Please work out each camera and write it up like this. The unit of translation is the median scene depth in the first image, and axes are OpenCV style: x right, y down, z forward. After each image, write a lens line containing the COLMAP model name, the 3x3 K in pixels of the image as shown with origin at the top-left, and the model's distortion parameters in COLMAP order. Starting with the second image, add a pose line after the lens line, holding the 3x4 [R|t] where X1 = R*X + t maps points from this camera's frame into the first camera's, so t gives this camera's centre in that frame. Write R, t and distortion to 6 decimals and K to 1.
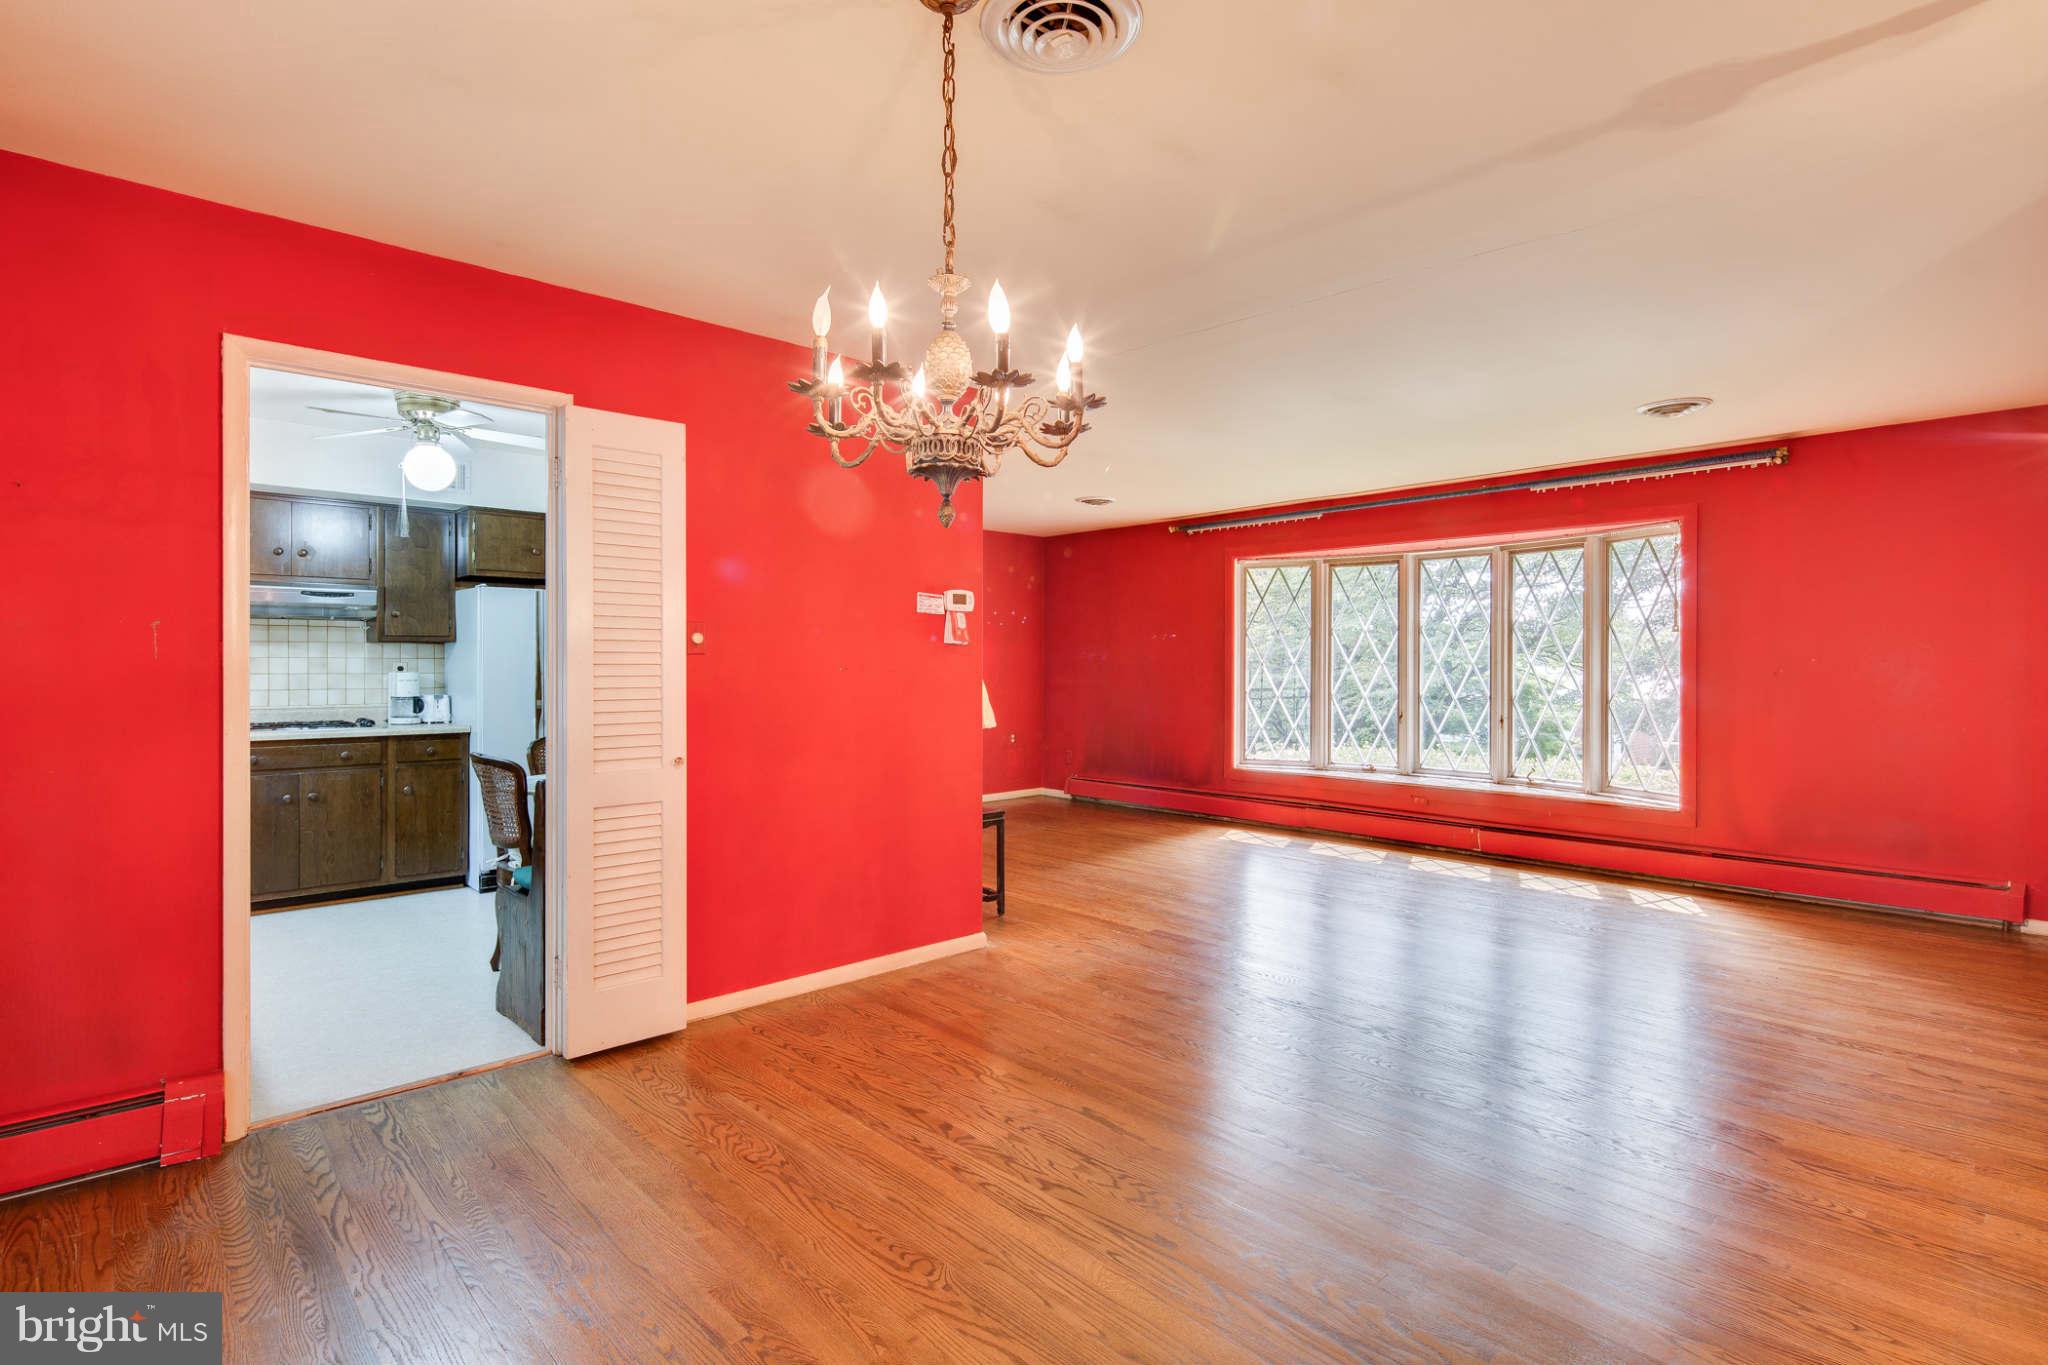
lens RADIAL K [[988.8, 0, 1027.8], [0, 988.8, 662.1], [0, 0, 1]] dist [-0.000444, -0.000405]
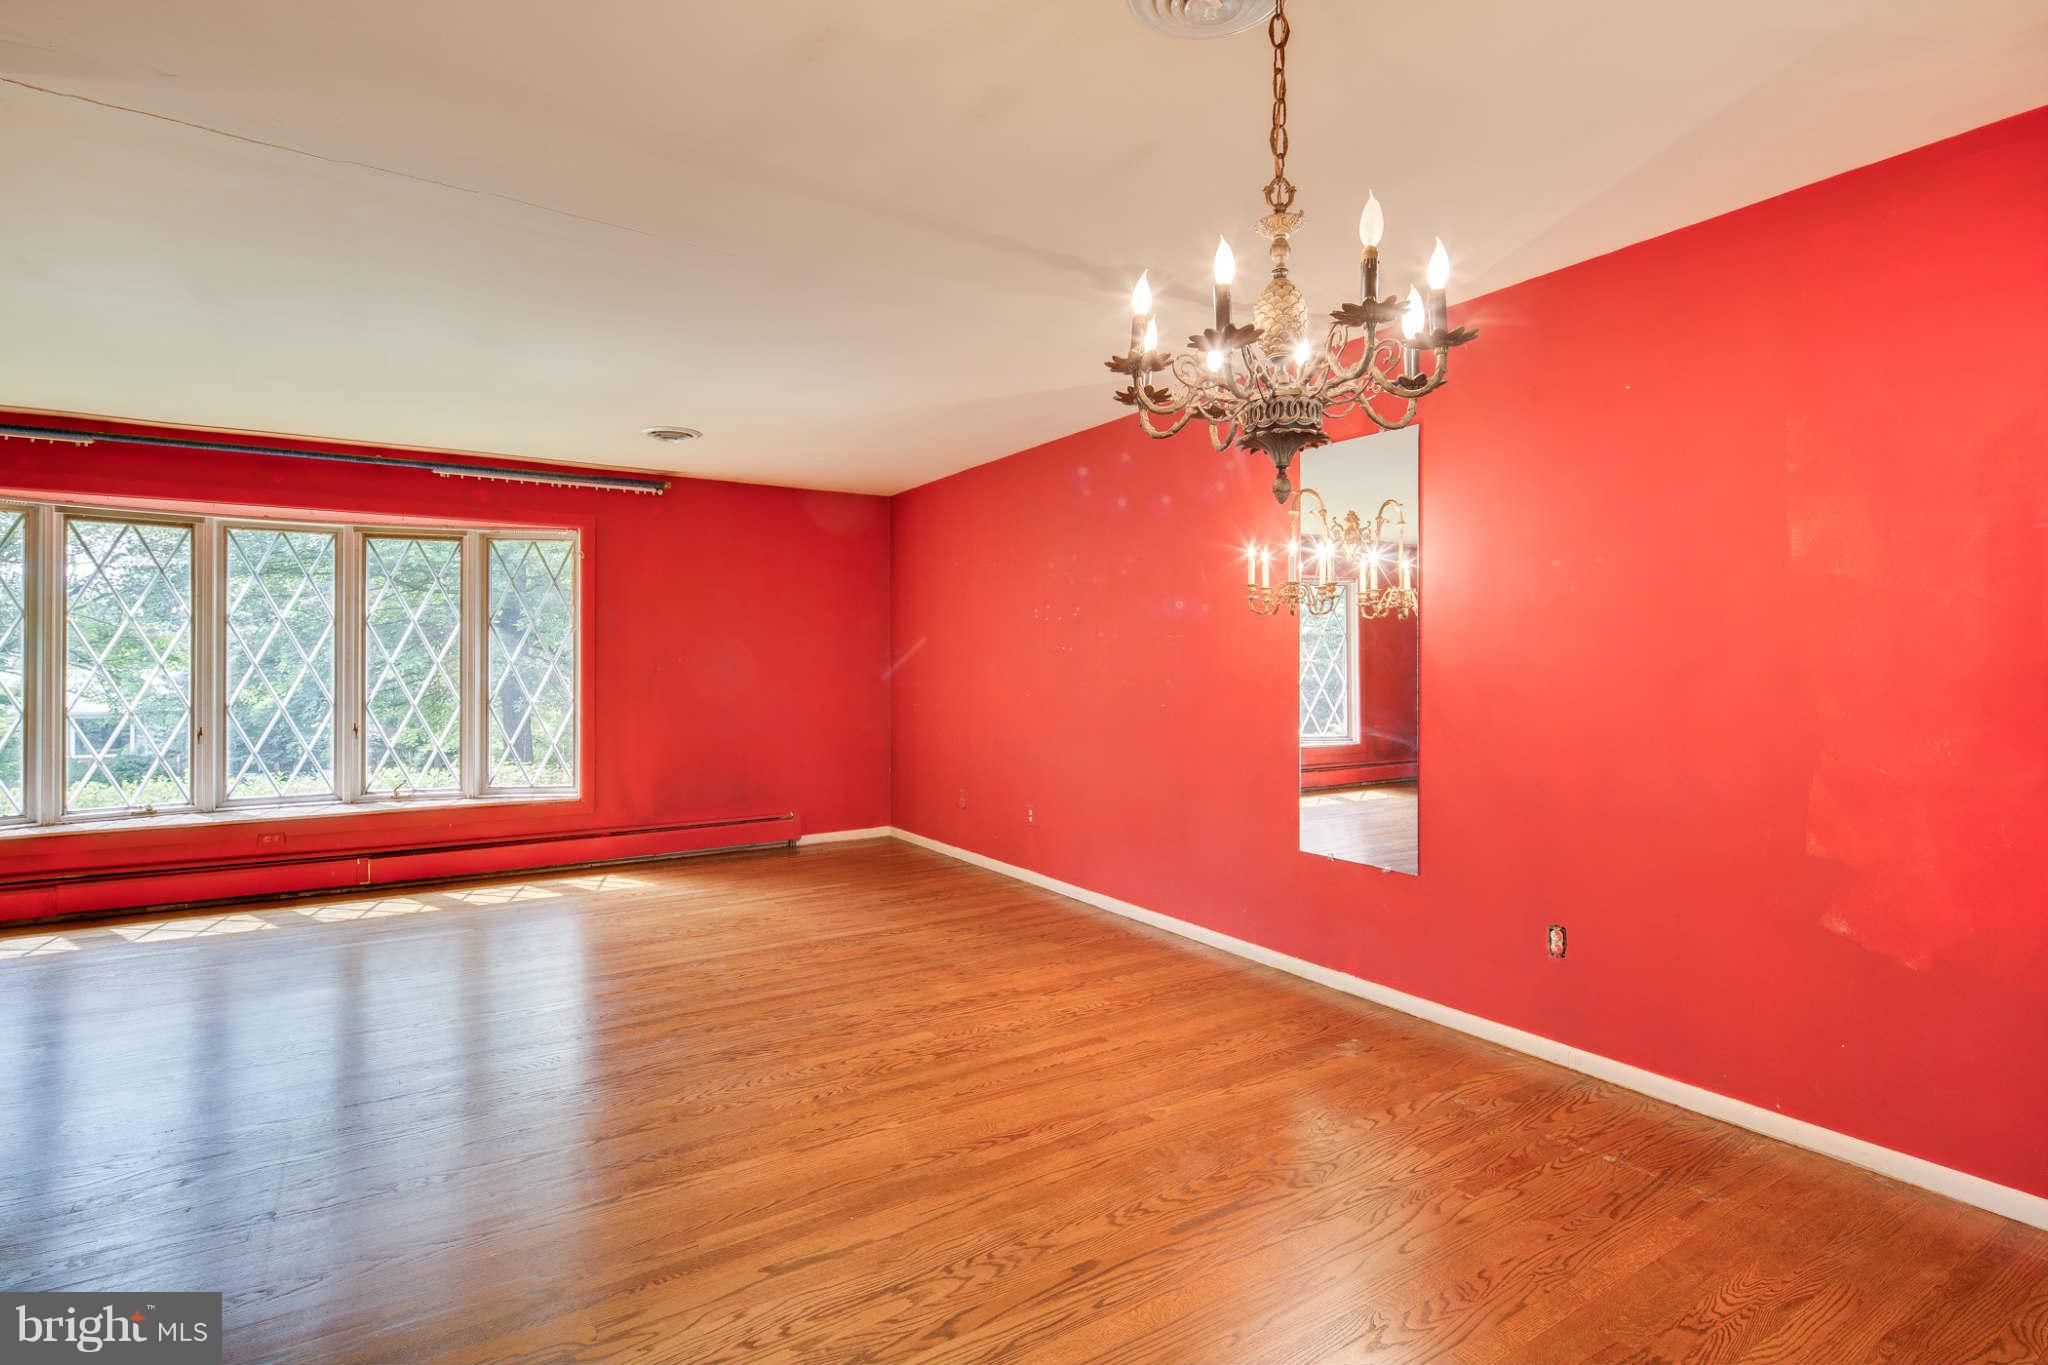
lens RADIAL K [[1000.7, 0, 992.7], [0, 1000.7, 656.7], [0, 0, 1]] dist [0.000128, -0.000041]
pose [[0.191967, 0.006130, 0.981382, -0.535232], [0.000274, 0.999980, -0.006300, 0.003026], [-0.981401, 0.001478, 0.191961, 0.581228]]
